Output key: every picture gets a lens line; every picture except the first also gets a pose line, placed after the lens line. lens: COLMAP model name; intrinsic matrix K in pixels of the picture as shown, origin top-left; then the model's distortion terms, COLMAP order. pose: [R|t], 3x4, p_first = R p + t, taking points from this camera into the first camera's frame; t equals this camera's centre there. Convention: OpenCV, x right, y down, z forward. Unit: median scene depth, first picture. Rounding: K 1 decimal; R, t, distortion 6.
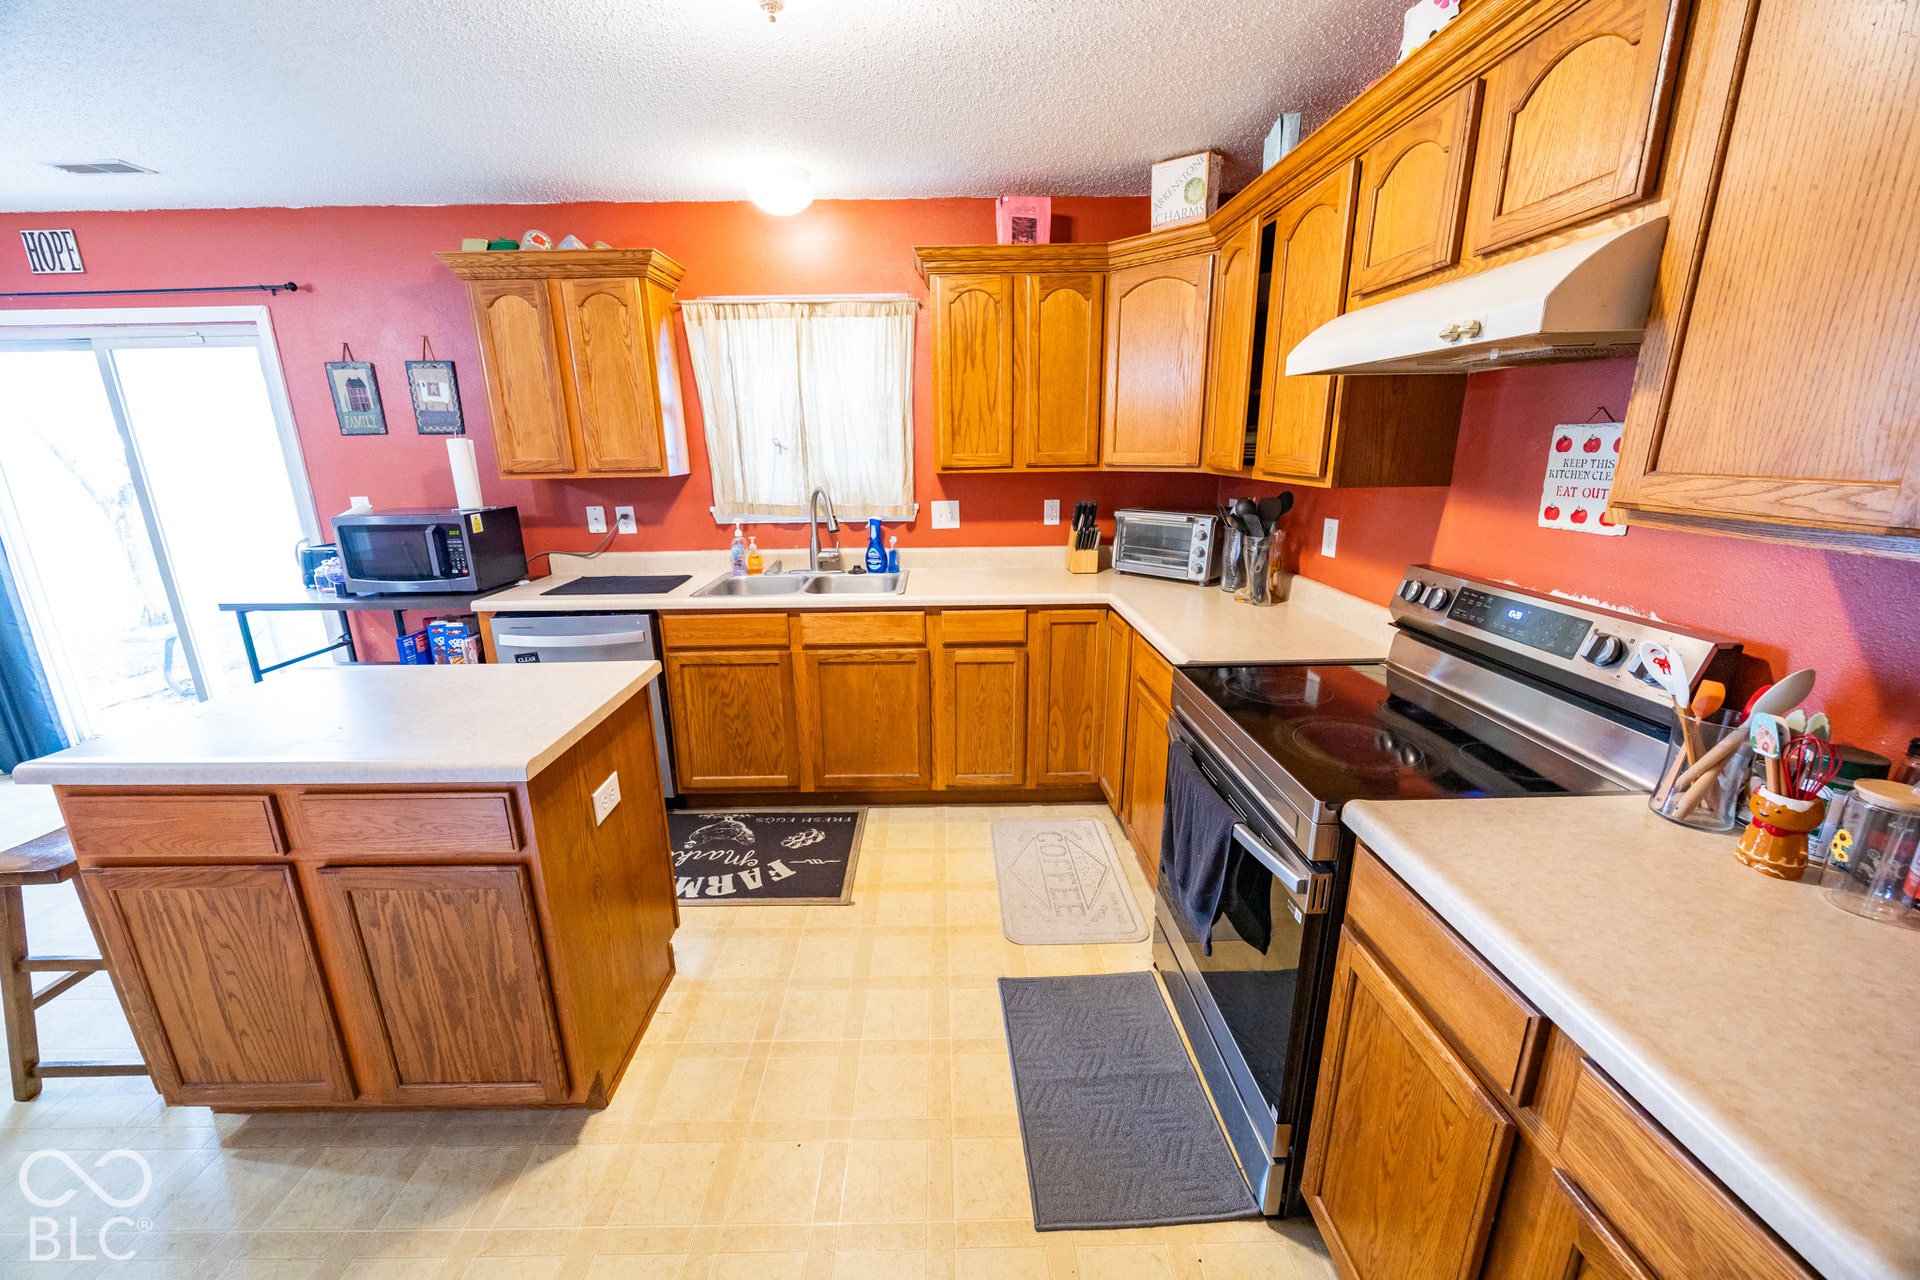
lens RADIAL K [[729.1, 0, 951.1], [0, 729.1, 637.6], [0, 0, 1]] dist [0.000941, 0.000005]
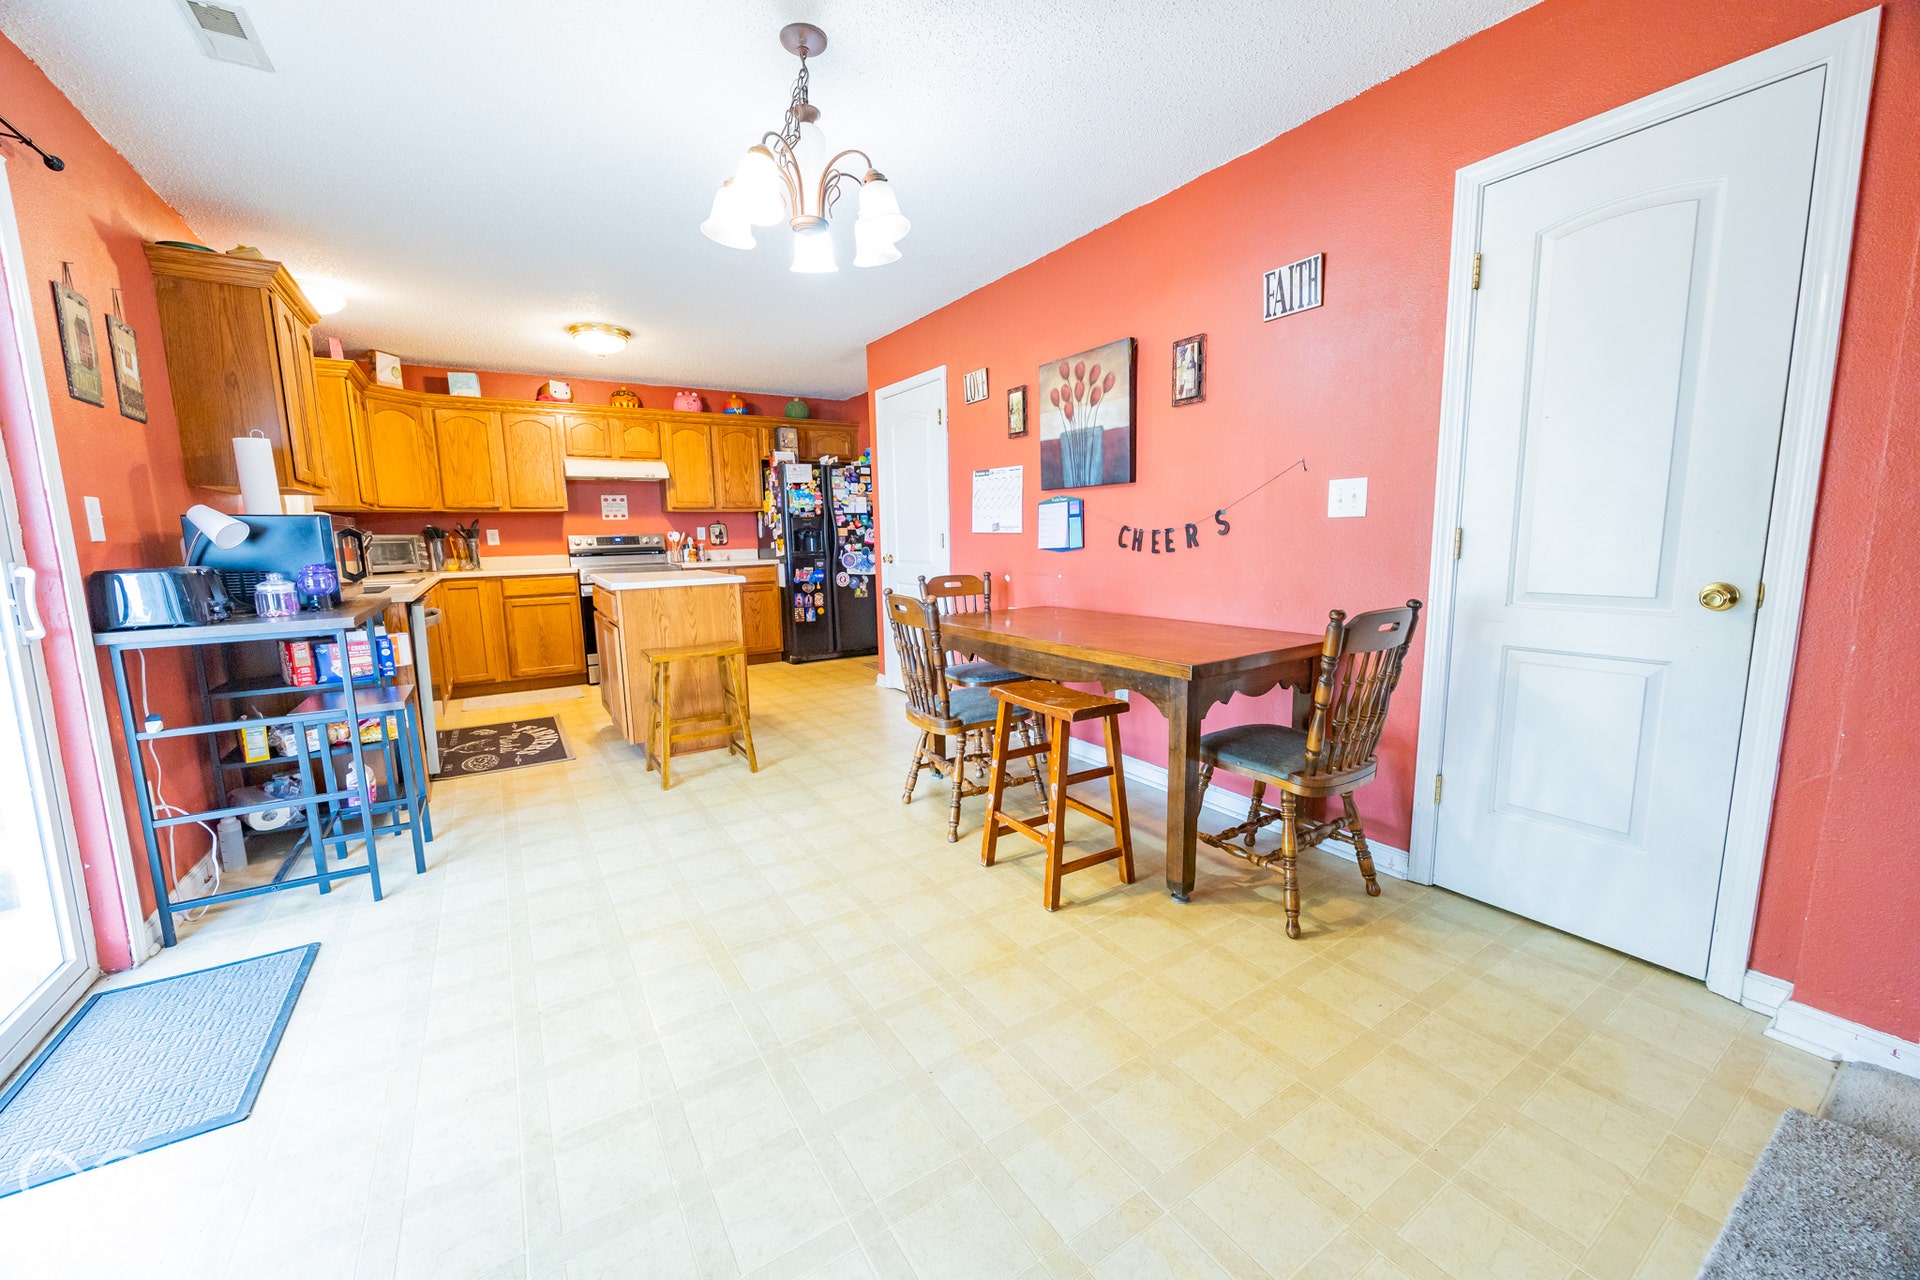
lens RADIAL K [[729.1, 0, 951.1], [0, 729.1, 637.6], [0, 0, 1]] dist [0.000941, 0.000005]
pose [[-0.521725, -0.101162, 0.847095, -2.005653], [0.247673, 0.932218, 0.263869, -0.073471], [-0.816371, 0.347469, -0.461306, 0.831103]]
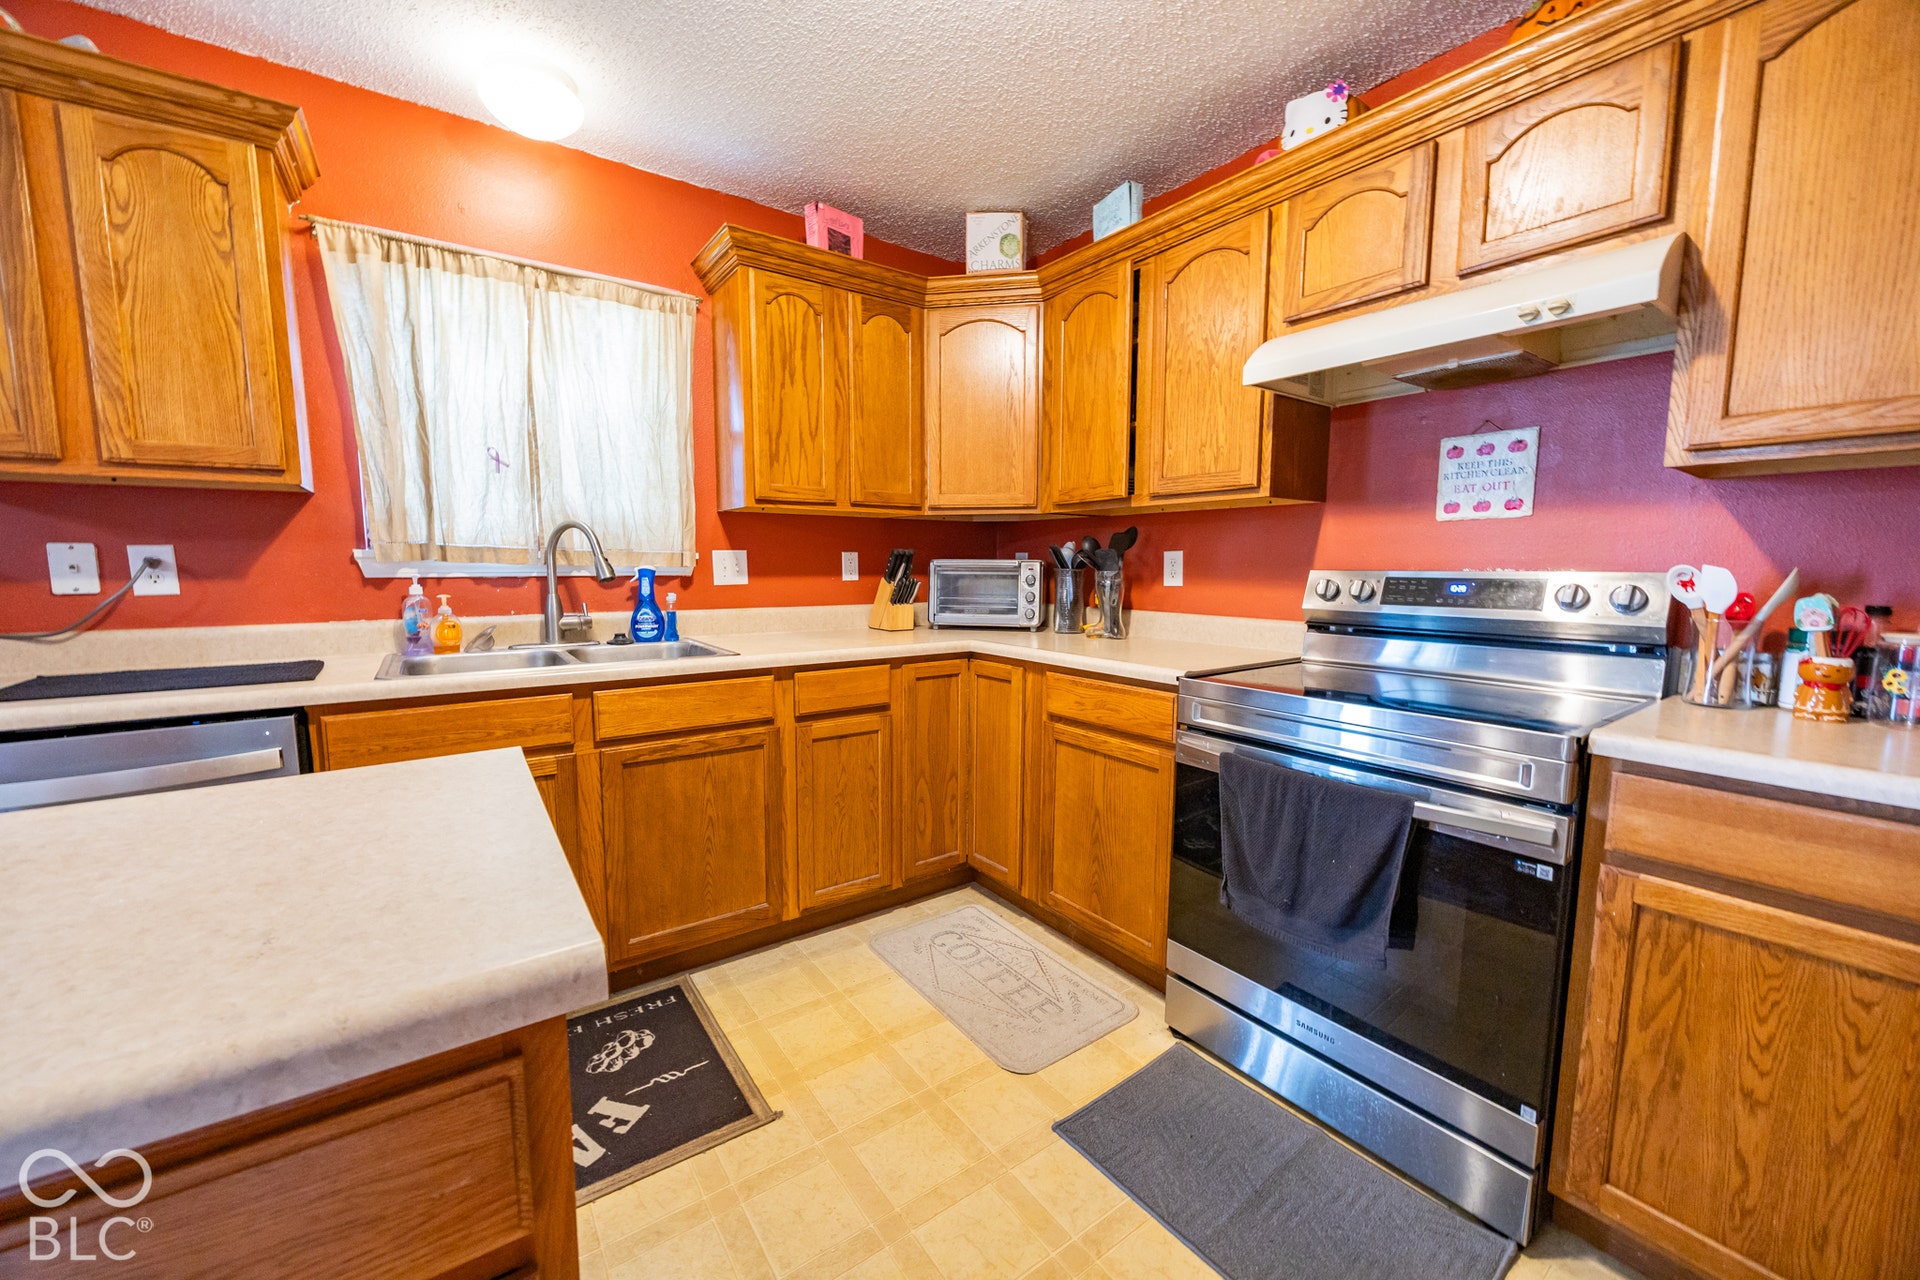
lens RADIAL K [[723.9, 0, 952.2], [0, 723.9, 640.5], [0, 0, 1]] dist [-0.003945, 0.000151]
pose [[0.822764, -0.046141, 0.566507, -0.301015], [0.136199, 0.983666, -0.117690, 0.041138], [-0.551823, 0.173989, 0.815609, 0.274588]]
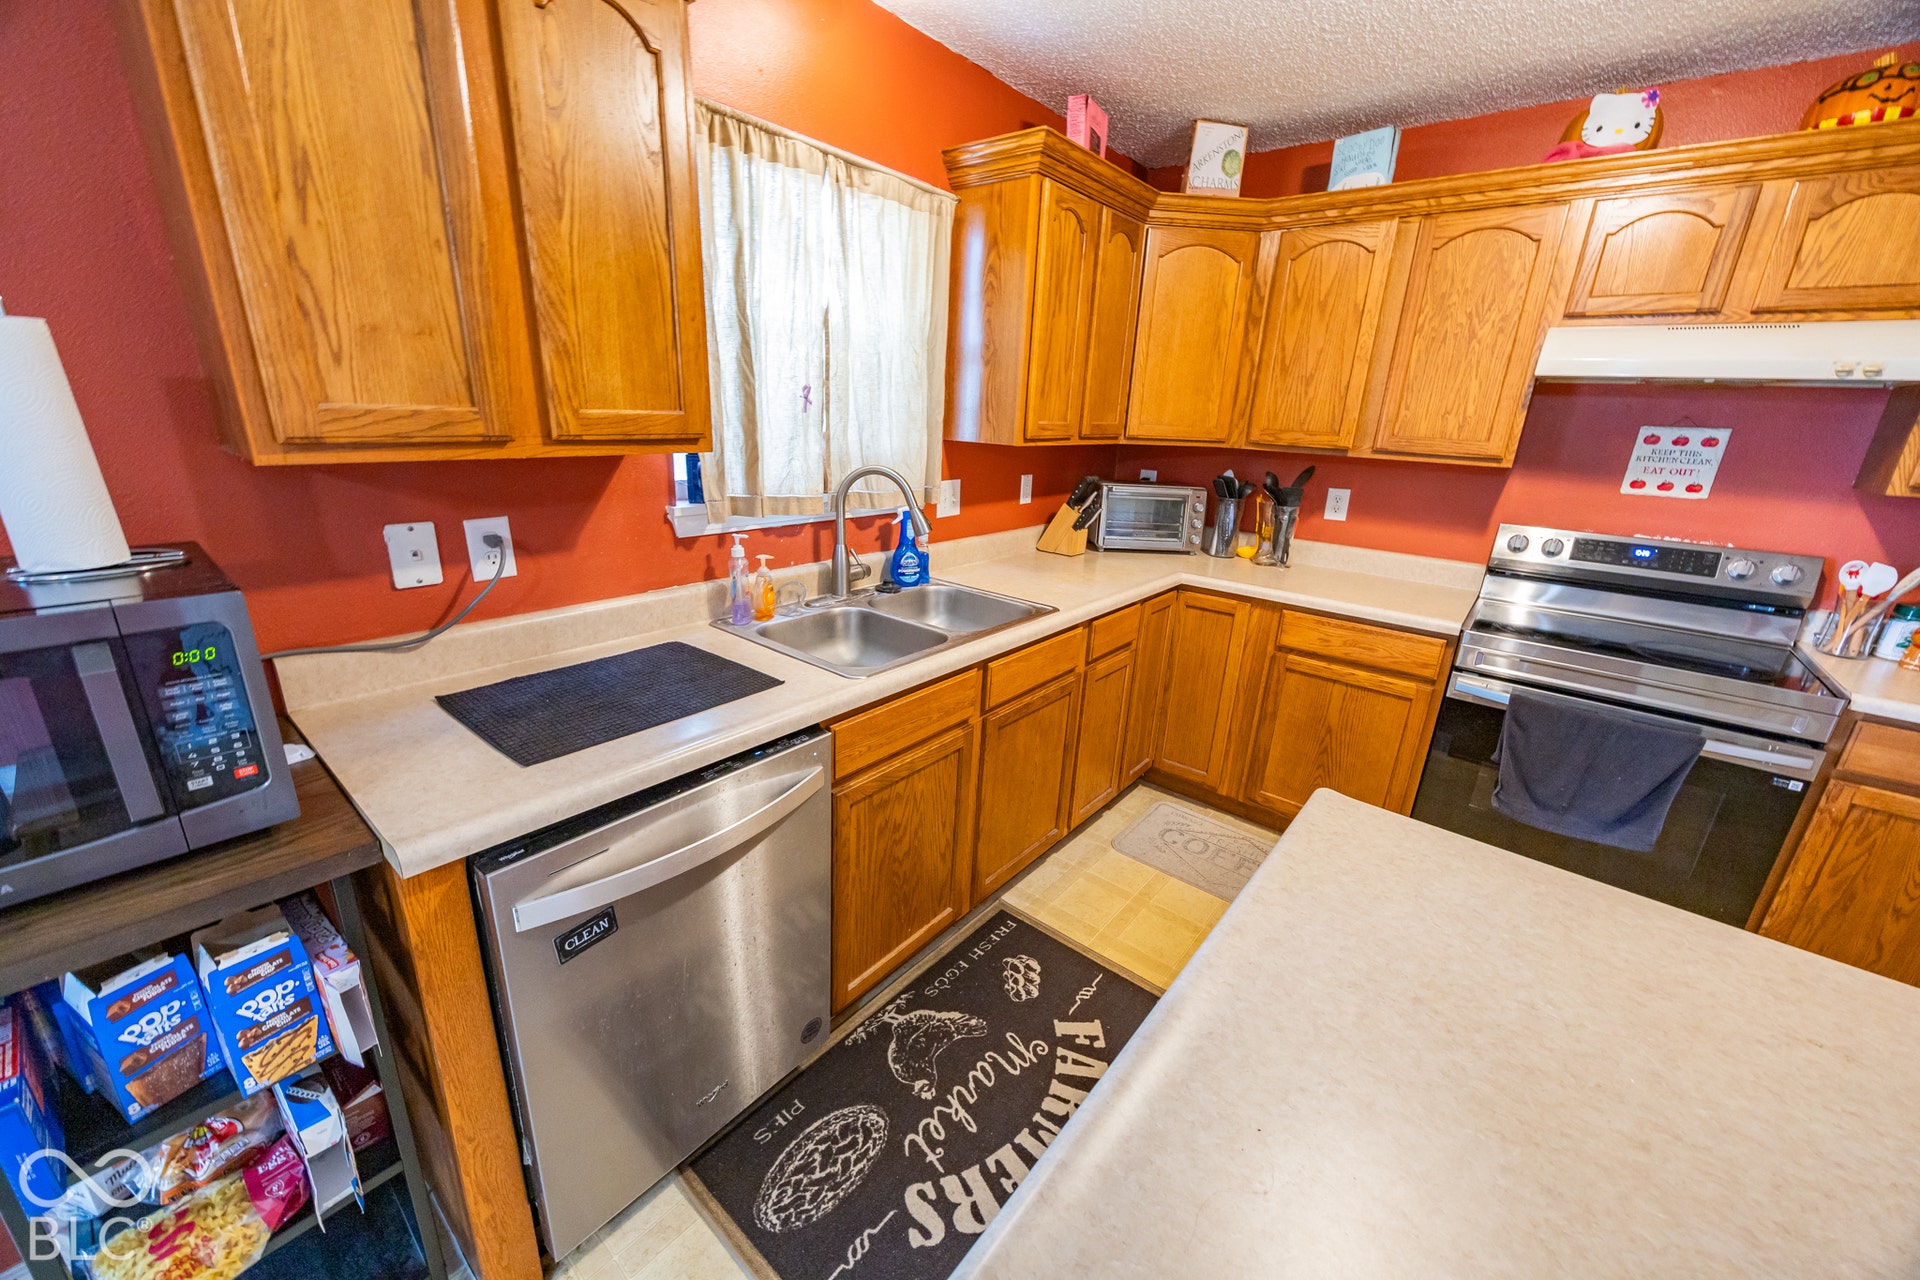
lens RADIAL K [[721.8, 0, 950.5], [0, 721.8, 638.0], [0, 0, 1]] dist [-0.003134, -0.000024]
pose [[0.649491, -0.194268, 0.735133, -0.686868], [0.149590, 0.980563, 0.126962, -0.140228], [-0.745509, 0.027508, 0.665927, 0.576985]]
